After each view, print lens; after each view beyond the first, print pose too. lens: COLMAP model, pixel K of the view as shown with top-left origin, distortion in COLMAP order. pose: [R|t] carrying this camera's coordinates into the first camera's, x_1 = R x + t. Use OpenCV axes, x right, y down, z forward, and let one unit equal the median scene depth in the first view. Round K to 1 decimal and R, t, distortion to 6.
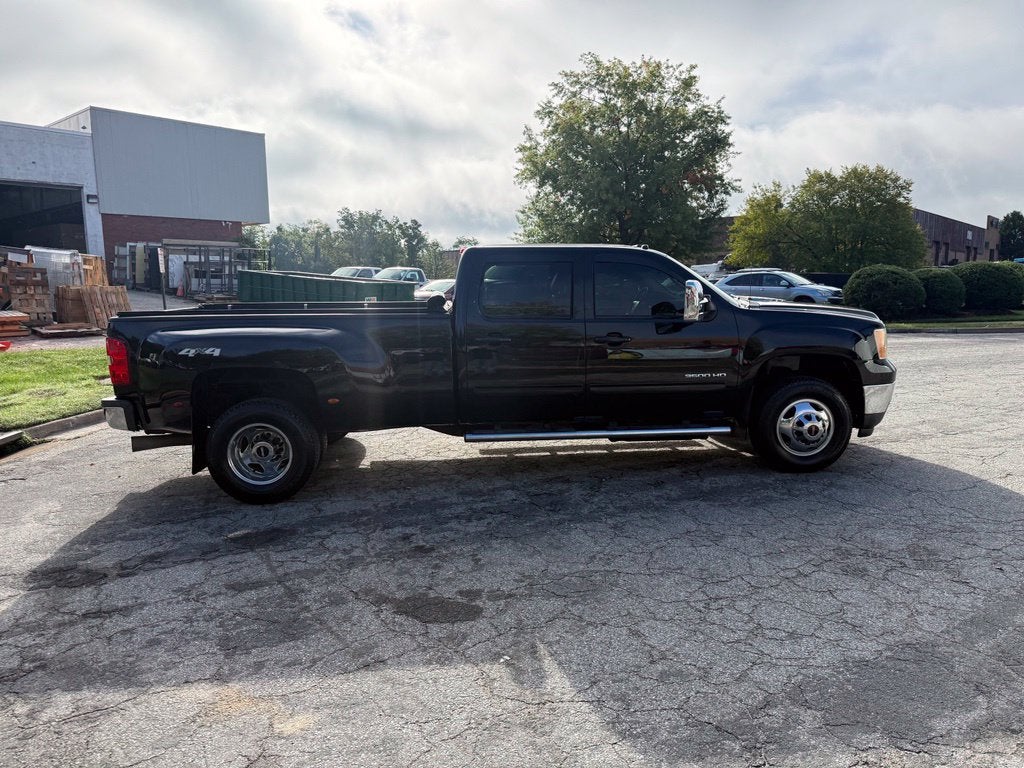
lens RADIAL K [[714.3, 0, 516.1], [0, 714.3, 390.7], [0, 0, 1]] dist [0.050698, -0.068407]
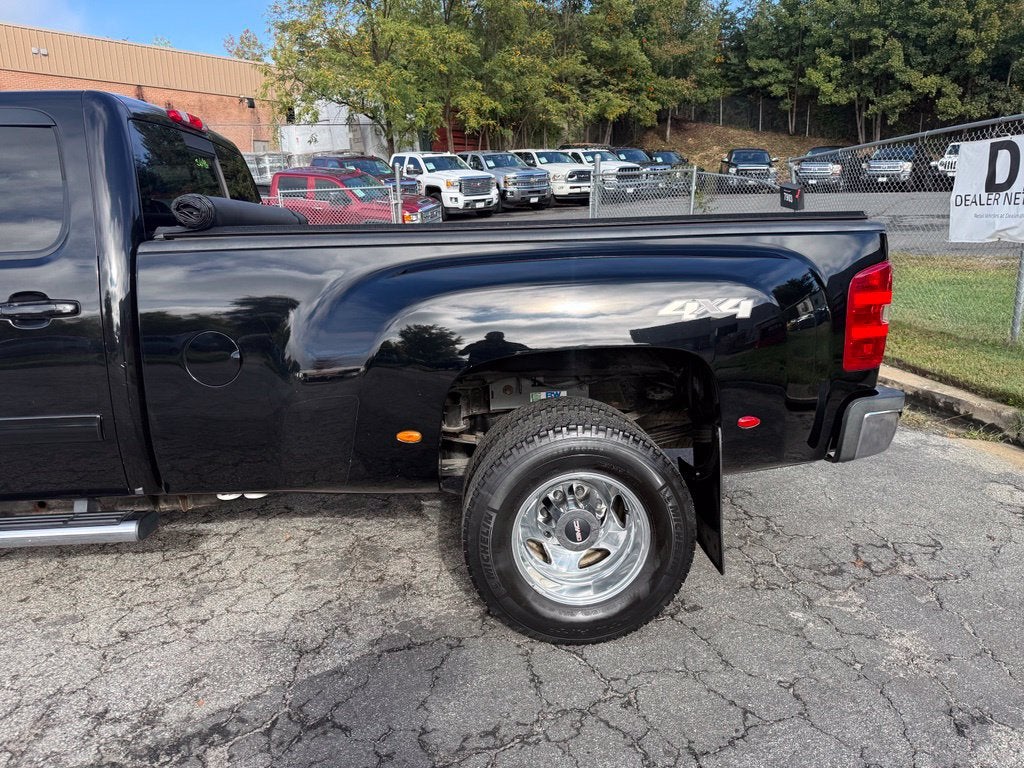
lens RADIAL K [[725.4, 0, 514.9], [0, 725.4, 388.0], [0, 0, 1]] dist [0.008883, -0.012478]
pose [[-0.999210, 0.039331, 0.005768, -0.046730], [0.038789, 0.932928, 0.357967, -0.031301], [0.008698, 0.357907, -0.933717, 0.244771]]
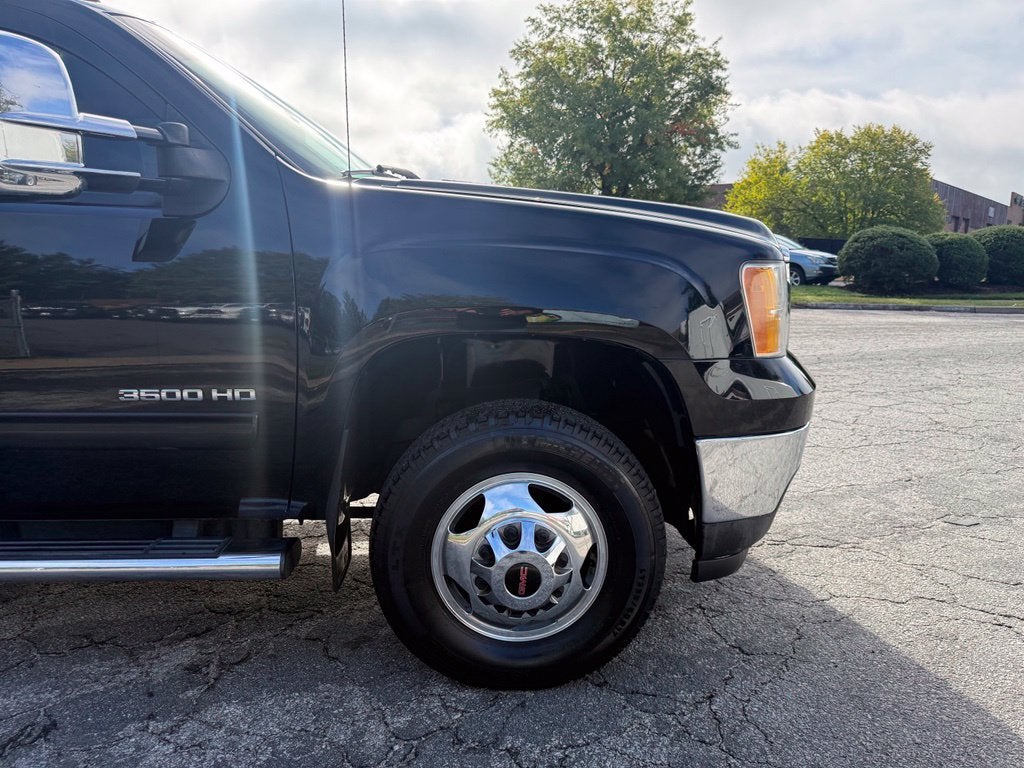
lens RADIAL K [[725.4, 0, 514.9], [0, 725.4, 388.0], [0, 0, 1]] dist [0.008883, -0.012478]
pose [[0.999501, 0.030313, -0.008843, 0.057821], [-0.029978, 0.998909, 0.035808, -0.005422], [0.009919, -0.035525, 0.999320, 0.097366]]
